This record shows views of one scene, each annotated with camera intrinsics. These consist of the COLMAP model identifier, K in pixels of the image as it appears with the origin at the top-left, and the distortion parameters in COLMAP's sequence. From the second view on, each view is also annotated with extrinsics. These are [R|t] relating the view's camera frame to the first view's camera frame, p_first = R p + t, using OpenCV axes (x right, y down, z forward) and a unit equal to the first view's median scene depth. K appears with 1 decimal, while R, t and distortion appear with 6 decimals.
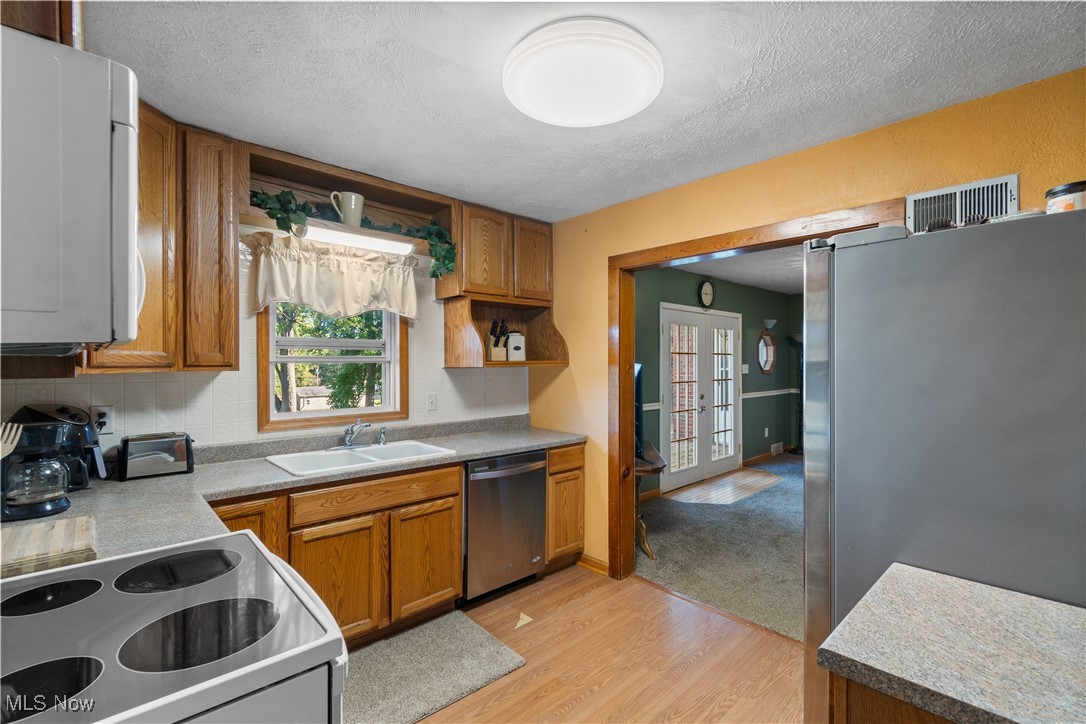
lens RADIAL K [[486.5, 0, 544.1], [0, 486.5, 362.0], [0, 0, 1]] dist [0.000959, -0.001712]
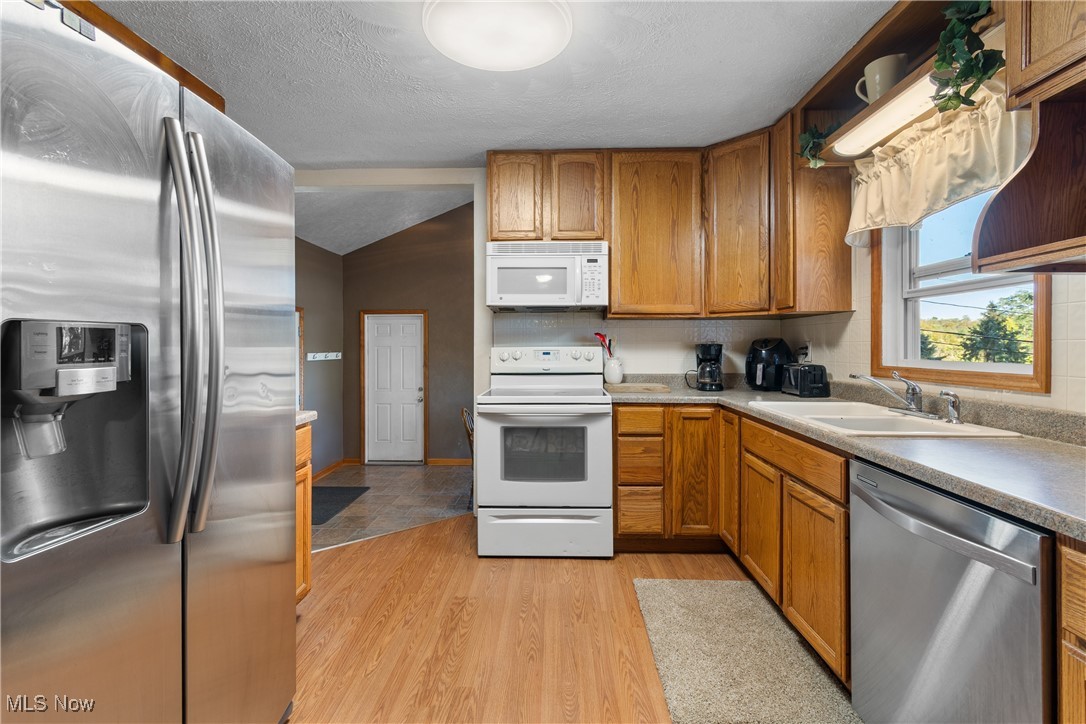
lens RADIAL K [[486.5, 0, 536.8], [0, 486.5, 346.8], [0, 0, 1]] dist [0.000959, -0.001712]
pose [[-0.712132, 0.004355, -0.702032, 0.423450], [0.002560, 0.999990, 0.003607, 0.068430], [0.702041, 0.000772, -0.712136, 0.999576]]
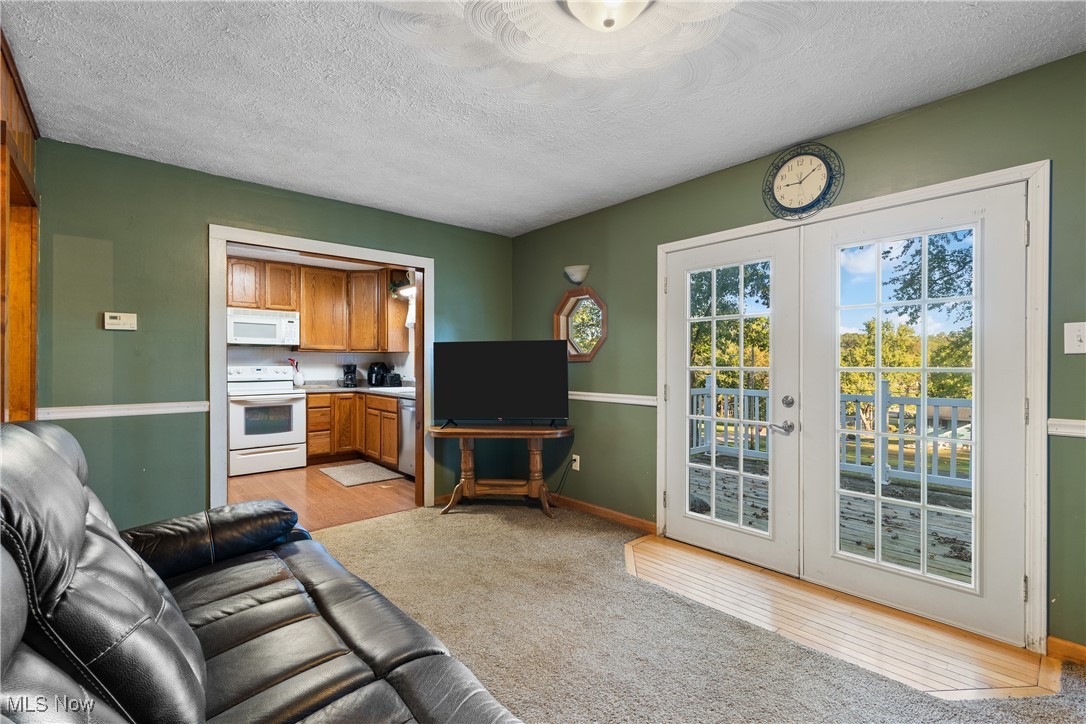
lens RADIAL K [[479.7, 0, 542.8], [0, 479.7, 364.1], [0, 0, 1]] dist [0.002306, 0.000010]
pose [[-0.030997, 0.000756, -0.999519, 1.488054], [-0.000385, 1.000000, 0.000768, 0.062673], [0.999519, 0.000409, -0.030996, 1.419114]]
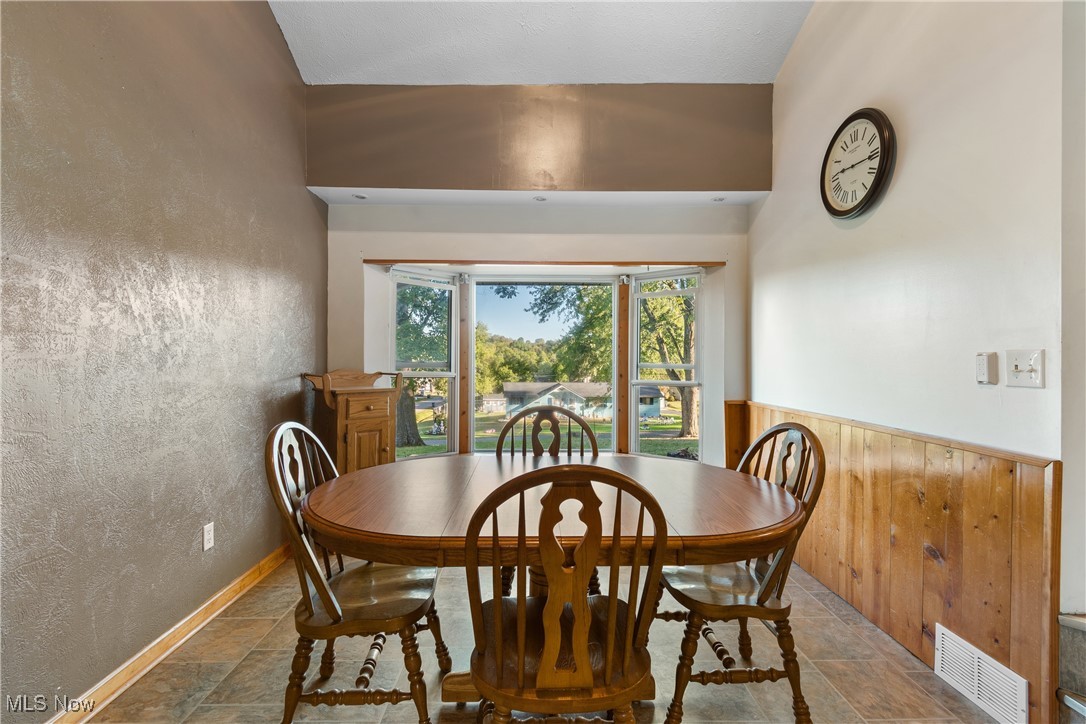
lens RADIAL K [[486.5, 0, 535.6], [0, 486.5, 361.8], [0, 0, 1]] dist [0.000959, -0.001712]
pose [[0.740188, 0.006876, -0.672365, -0.372134], [-0.004116, 0.999975, 0.005695, 0.205647], [0.672388, -0.001448, 0.740198, -0.668910]]
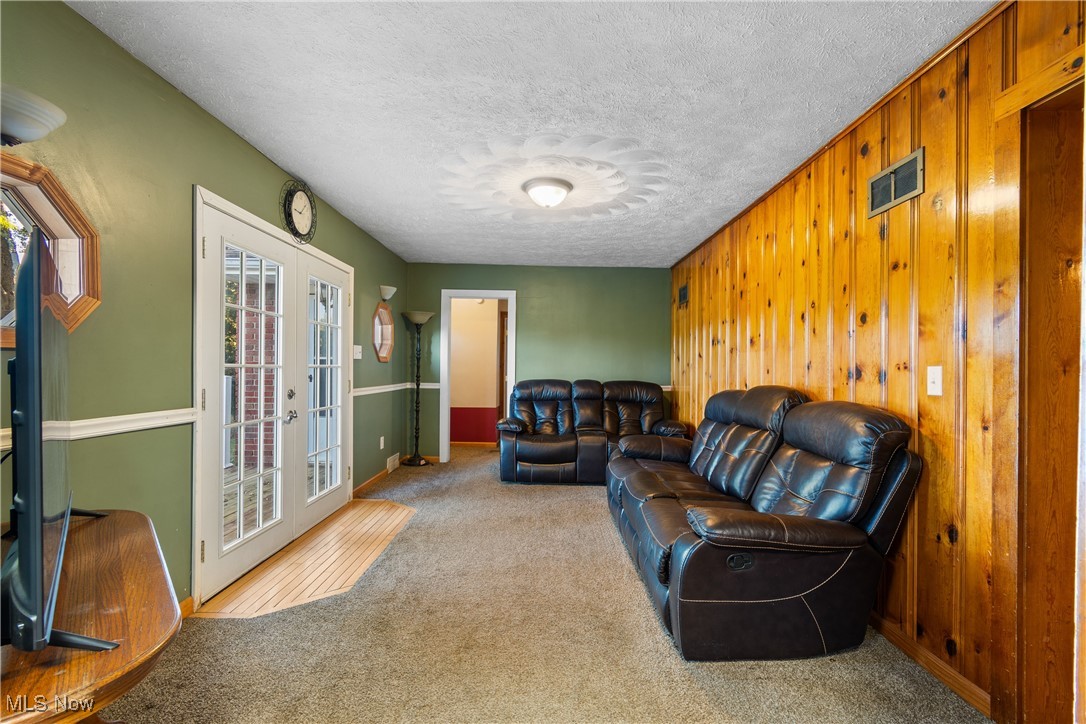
lens RADIAL K [[486.5, 0, 544.7], [0, 486.5, 368.7], [0, 0, 1]] dist [0.000959, -0.001712]
pose [[0.685866, 0.006282, 0.727700, 0.215785], [-0.009098, 0.999959, -0.000057, 0.073269], [-0.727671, -0.006581, 0.685895, 0.741347]]
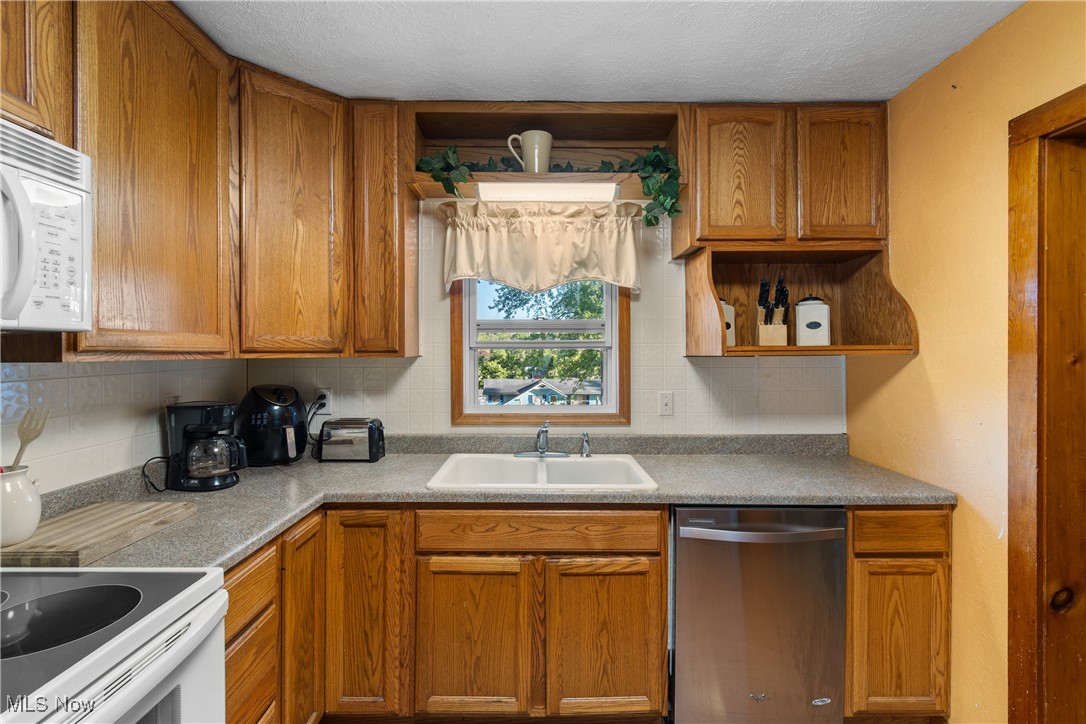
lens RADIAL K [[486.5, 0, 540.3], [0, 486.5, 350.8], [0, 0, 1]] dist [0.000959, -0.001712]
pose [[0.733699, 0.001481, -0.679473, 0.123797], [-0.000283, 0.999998, 0.001874, 0.003255], [0.679474, -0.001183, 0.733698, 0.369263]]
